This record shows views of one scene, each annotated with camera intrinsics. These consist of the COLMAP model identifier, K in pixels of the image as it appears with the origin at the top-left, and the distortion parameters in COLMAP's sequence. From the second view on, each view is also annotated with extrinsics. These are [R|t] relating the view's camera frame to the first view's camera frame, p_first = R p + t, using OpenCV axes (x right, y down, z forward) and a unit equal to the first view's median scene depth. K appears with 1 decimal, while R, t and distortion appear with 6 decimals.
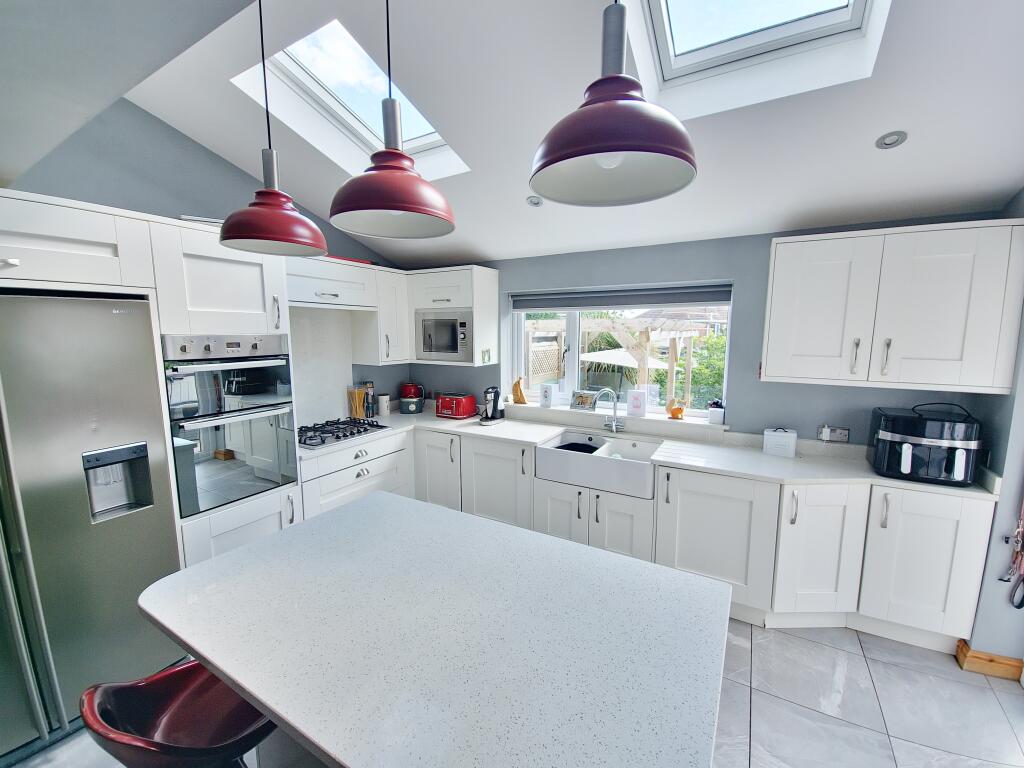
lens RADIAL K [[419.4, 0, 514.0], [0, 419.4, 385.8], [0, 0, 1]] dist [0.000934, -0.000116]
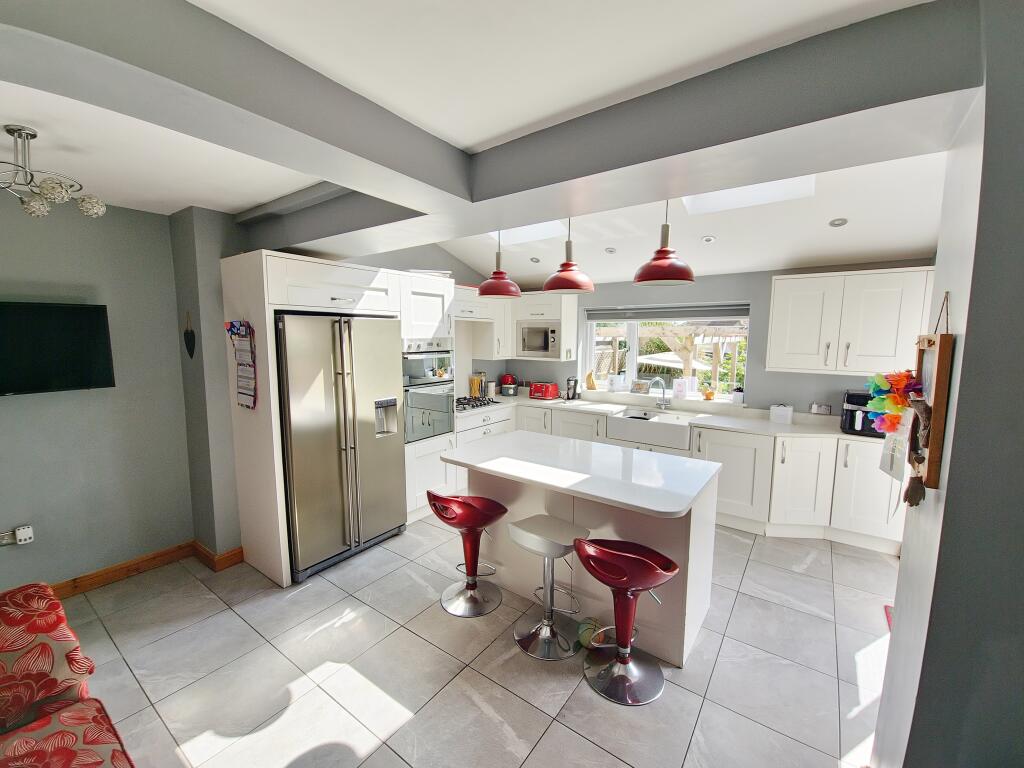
lens RADIAL K [[419.4, 0, 515.6], [0, 419.4, 384.2], [0, 0, 1]] dist [0.000934, -0.000116]
pose [[0.994405, 0.016332, -0.104363, -0.118065], [-0.017831, 0.999751, -0.013452, 0.062841], [0.104117, 0.015237, 0.994448, -0.496021]]
